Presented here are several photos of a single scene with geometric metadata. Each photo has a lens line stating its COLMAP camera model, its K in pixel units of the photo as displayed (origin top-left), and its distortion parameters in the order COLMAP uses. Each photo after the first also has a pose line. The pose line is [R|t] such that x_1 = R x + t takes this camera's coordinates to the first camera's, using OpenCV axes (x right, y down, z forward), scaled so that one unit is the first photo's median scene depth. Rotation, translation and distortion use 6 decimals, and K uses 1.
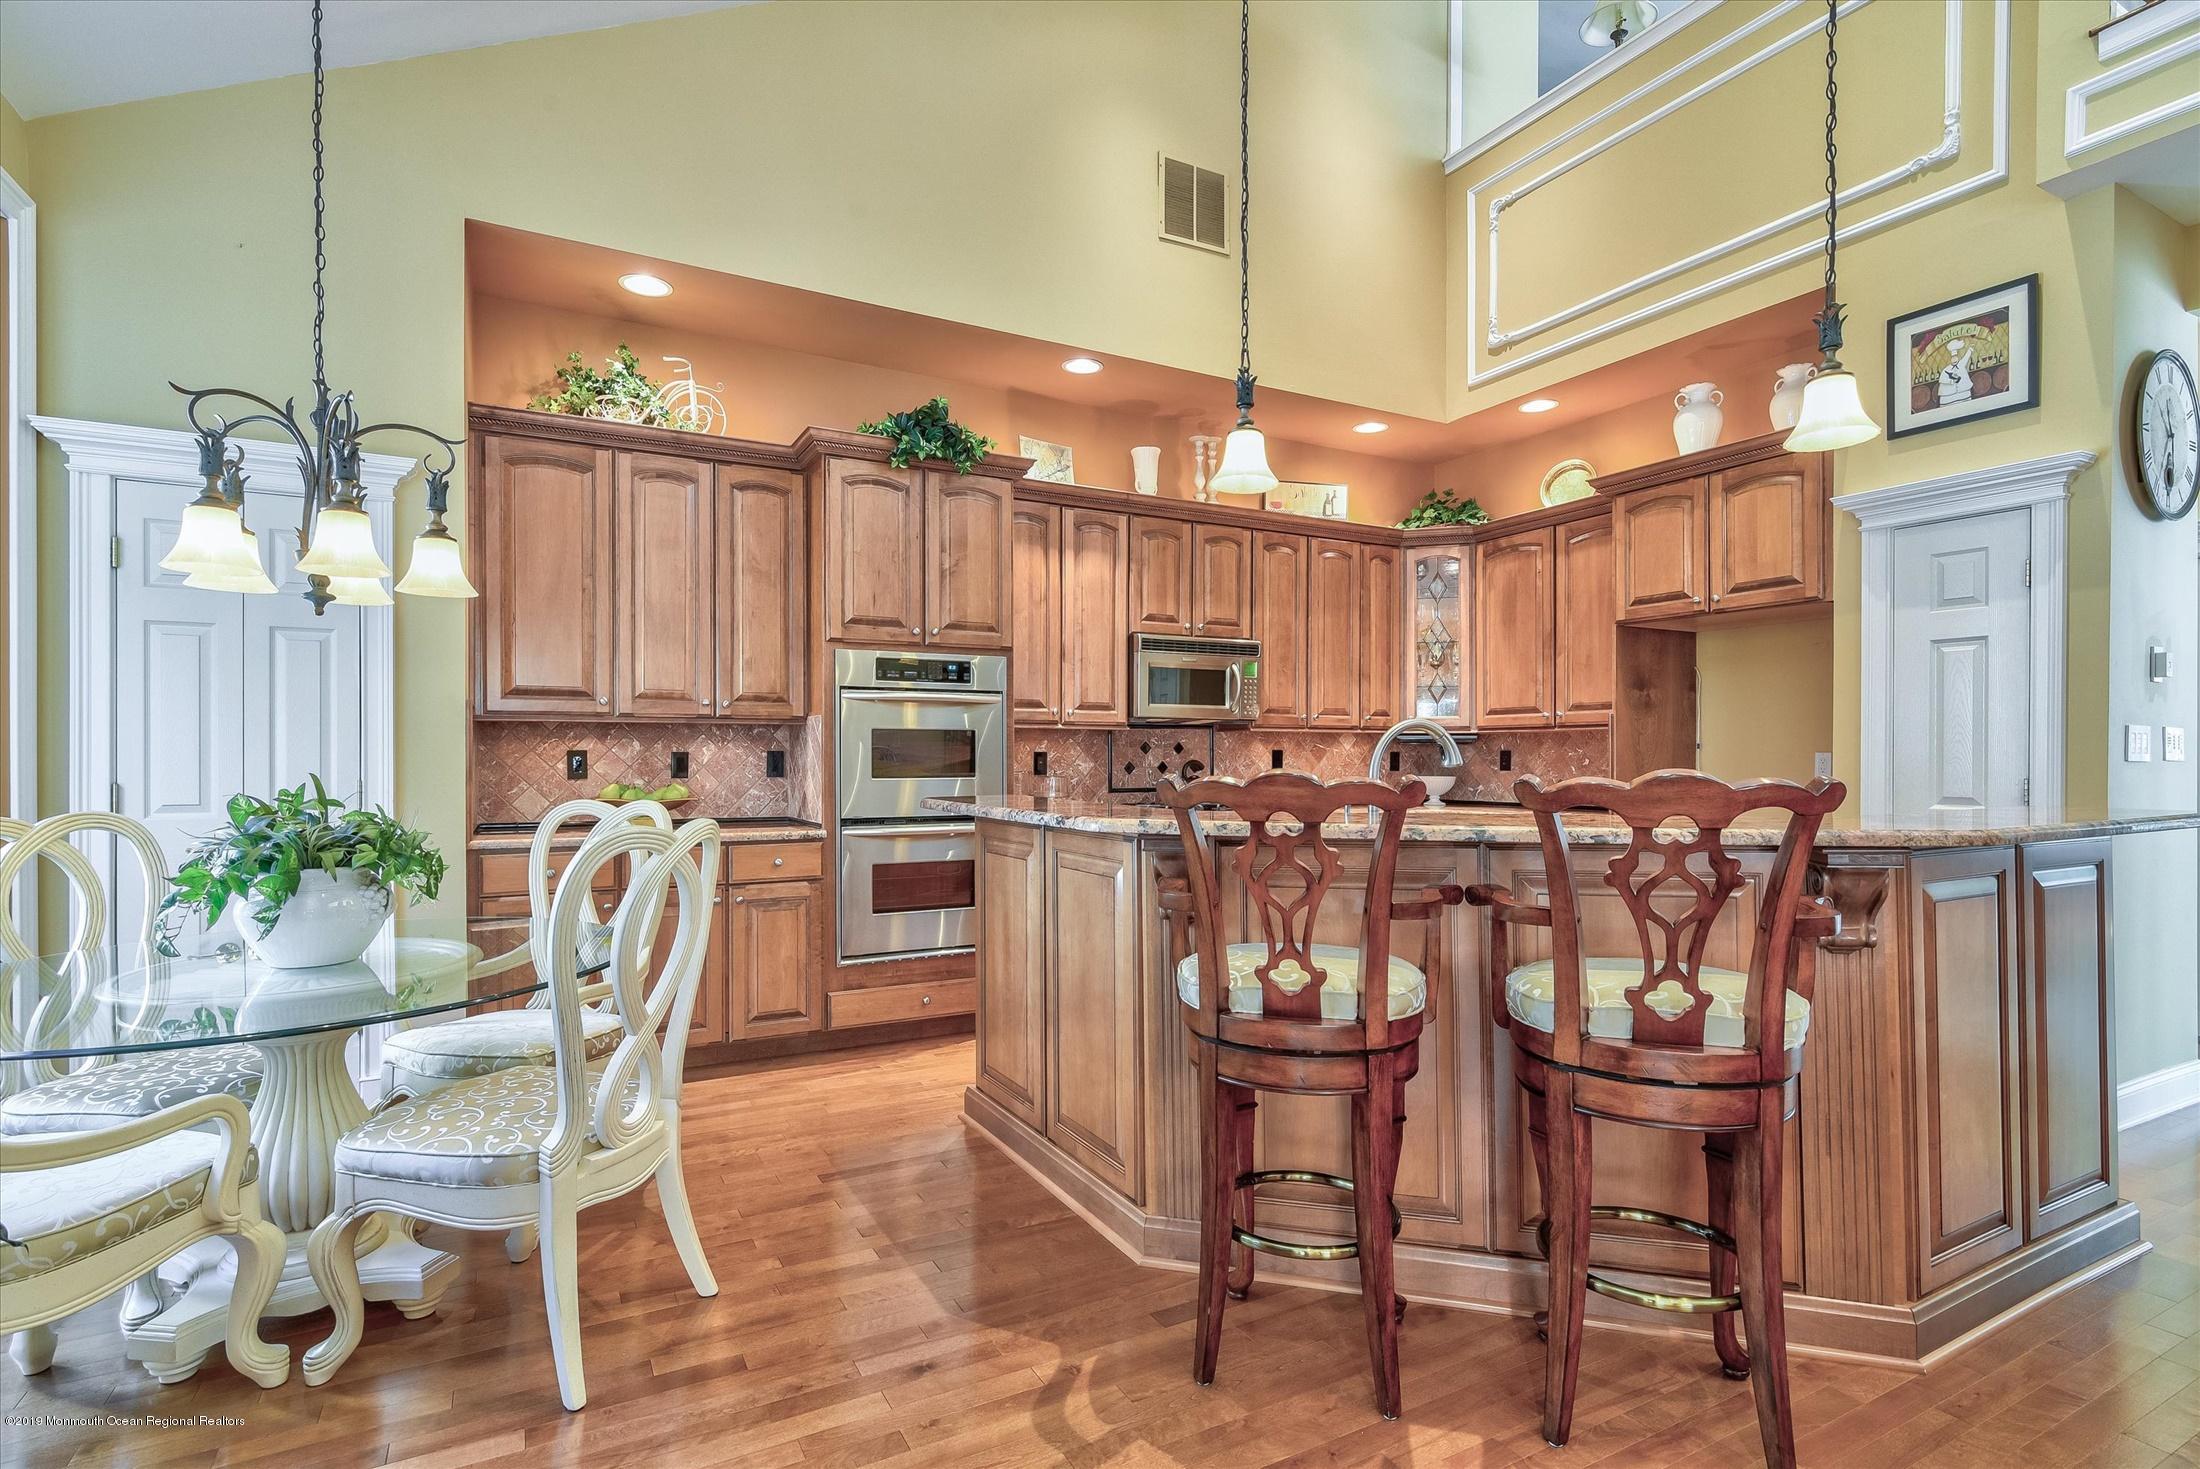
lens RADIAL K [[1073.1, 0, 1106.7], [0, 1073.1, 766.8], [0, 0, 1]] dist [-0.015484, -0.000928]
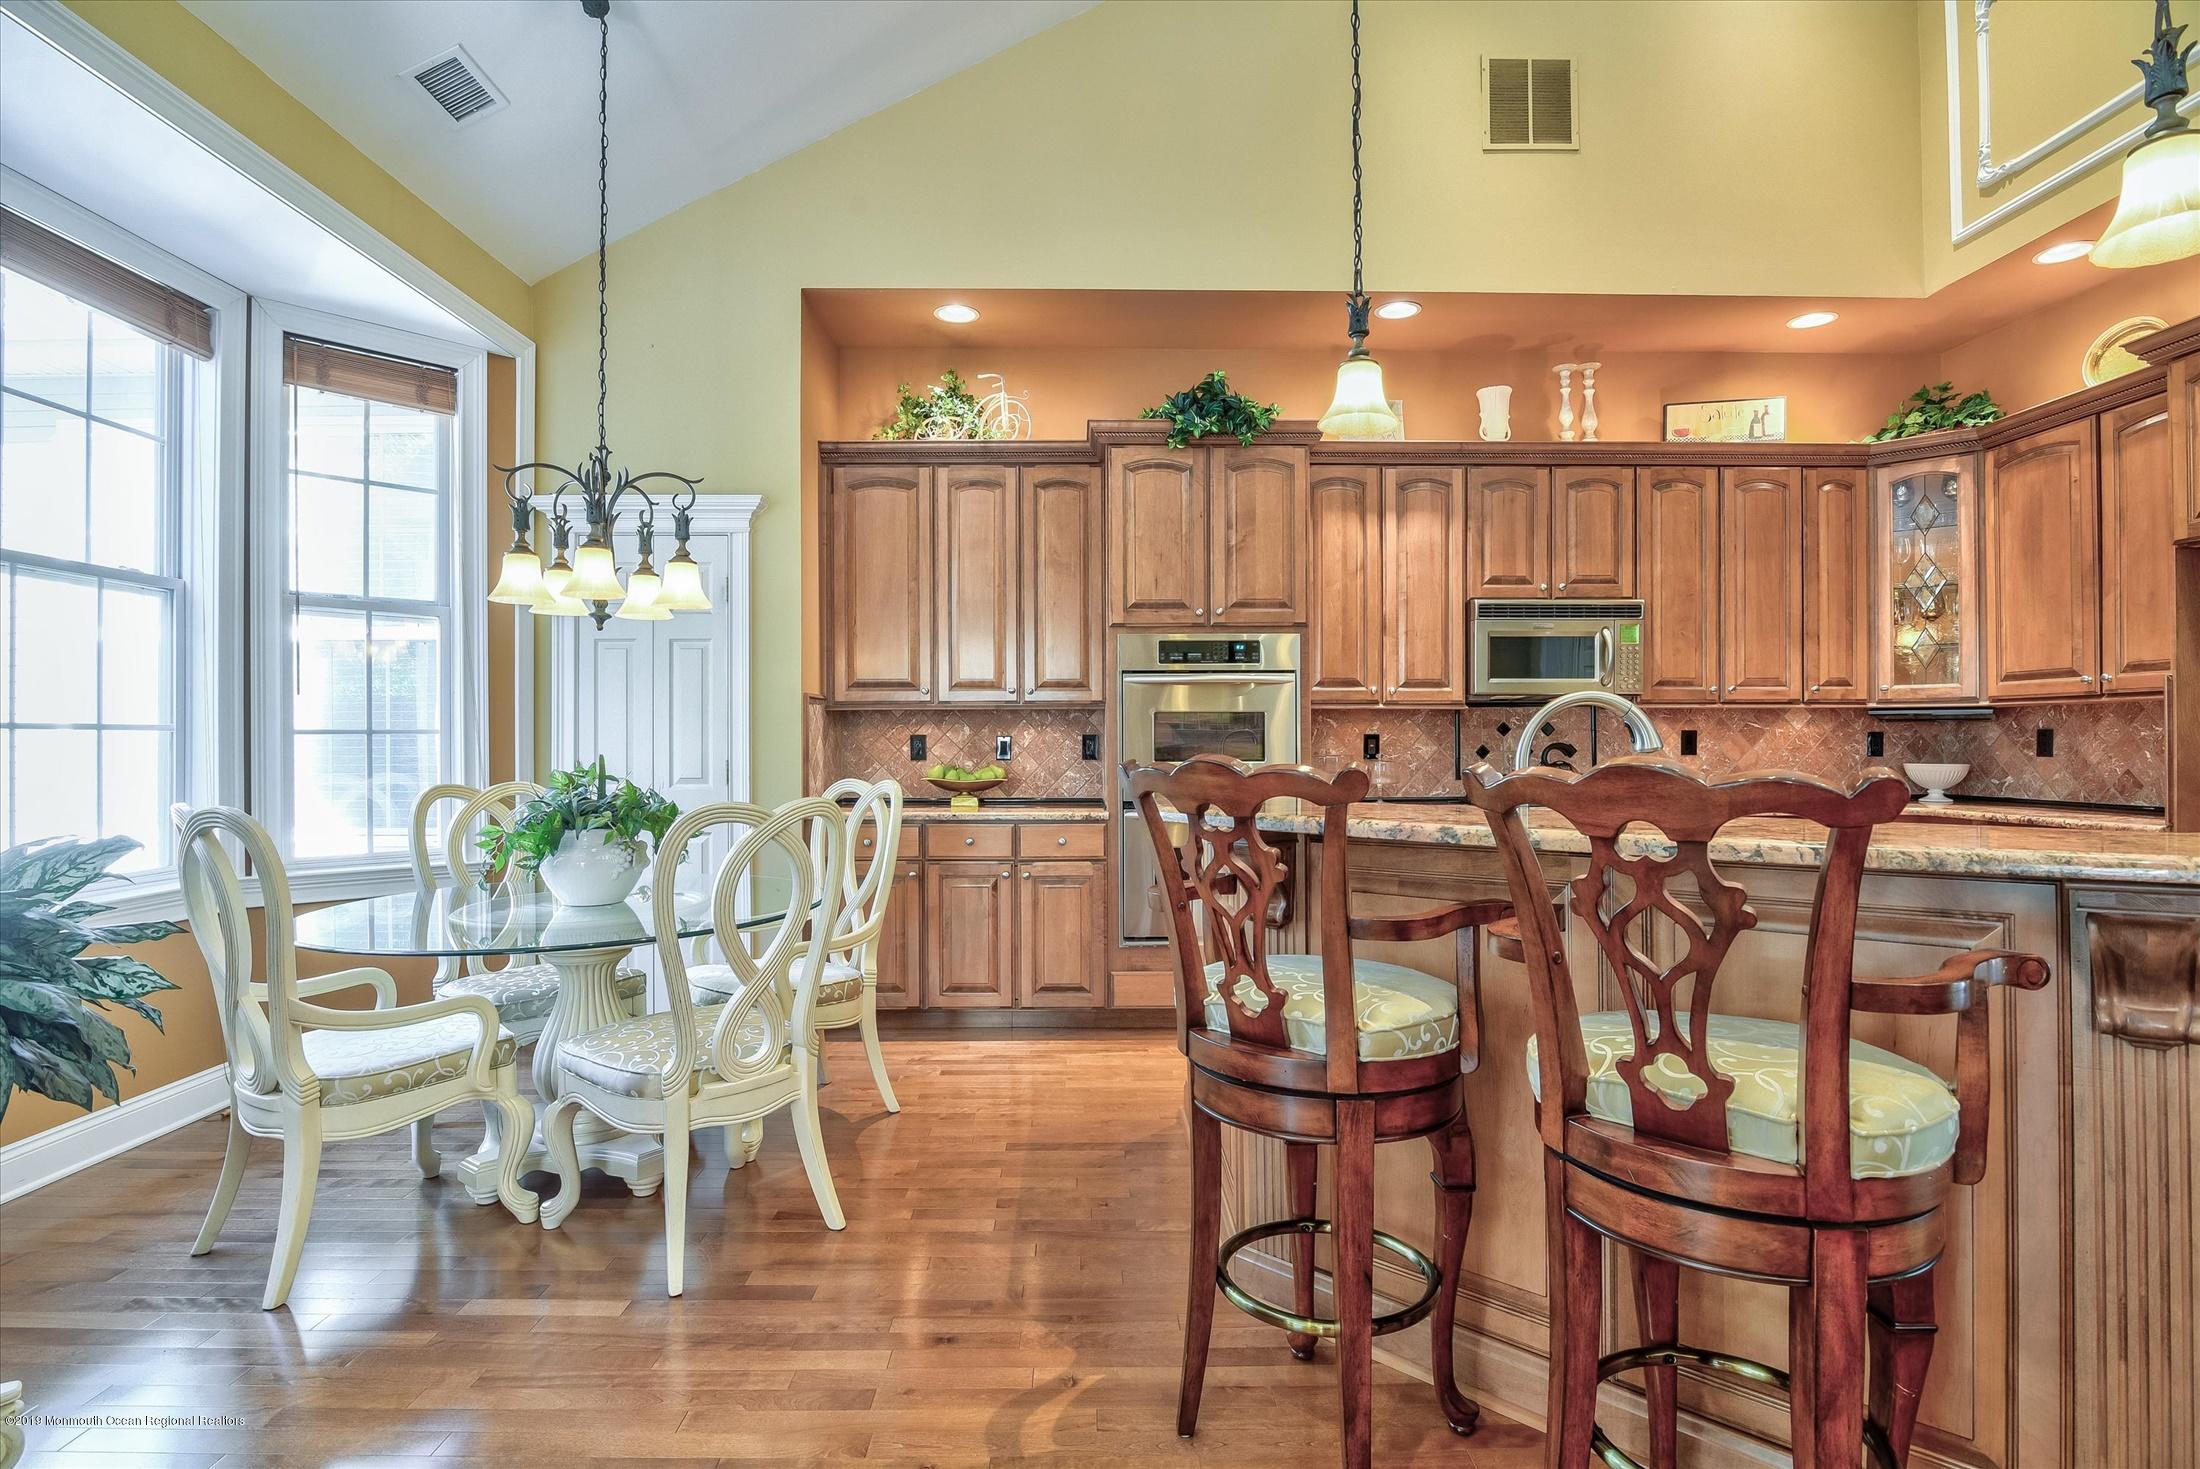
lens RADIAL K [[1094.0, 0, 1094.8], [0, 1094.0, 744.5], [0, 0, 1]] dist [-0.030643, -0.001409]
pose [[0.878453, -0.000698, -0.477828, 0.210557], [-0.001600, 0.999989, -0.004402, -0.000684], [0.477826, 0.004631, 0.878442, 0.073438]]
